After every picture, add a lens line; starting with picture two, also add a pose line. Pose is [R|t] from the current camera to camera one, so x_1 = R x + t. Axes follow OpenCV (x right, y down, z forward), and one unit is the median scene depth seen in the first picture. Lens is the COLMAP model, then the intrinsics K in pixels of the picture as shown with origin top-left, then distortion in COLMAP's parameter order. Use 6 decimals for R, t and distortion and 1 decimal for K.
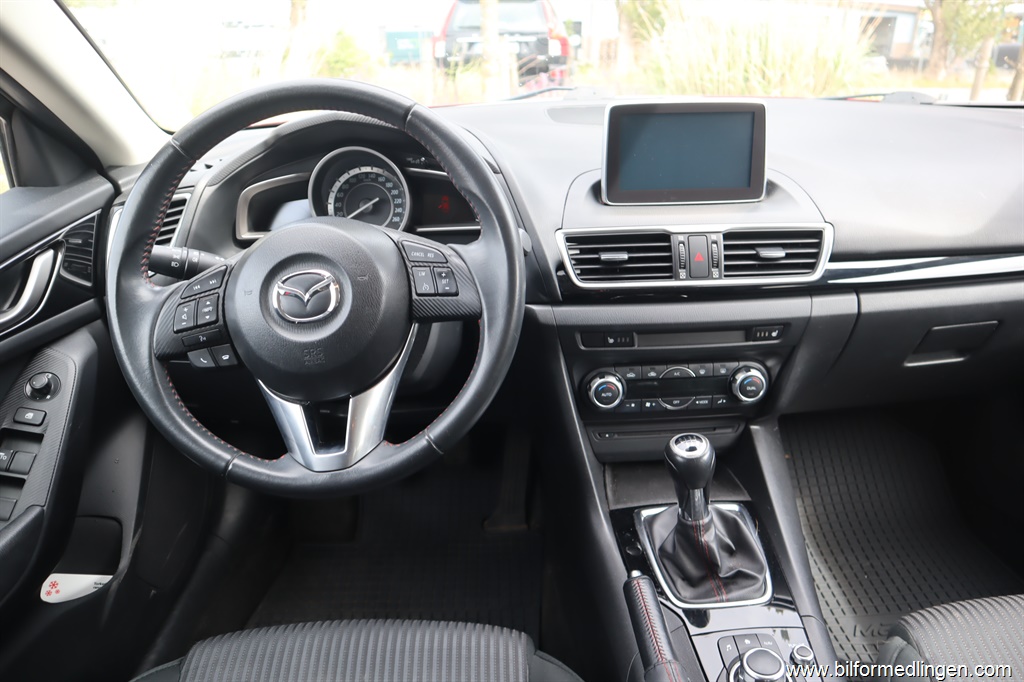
lens RADIAL K [[700.3, 0, 509.7], [0, 700.3, 358.1], [0, 0, 1]] dist [-0.114717, 0.062139]
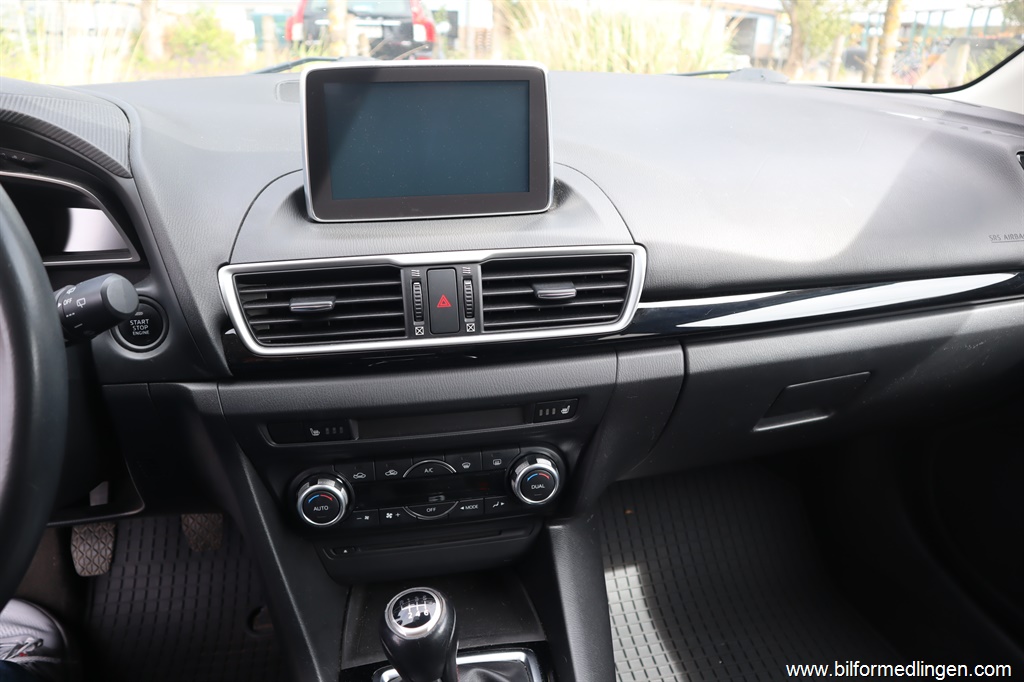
lens RADIAL K [[700.3, 0, 509.7], [0, 700.3, 358.1], [0, 0, 1]] dist [-0.114717, 0.062139]
pose [[0.986316, -0.032942, 0.161539, 0.220157], [0.030851, 0.999405, 0.015434, -0.098140], [-0.161951, -0.010239, 0.986746, 0.329955]]
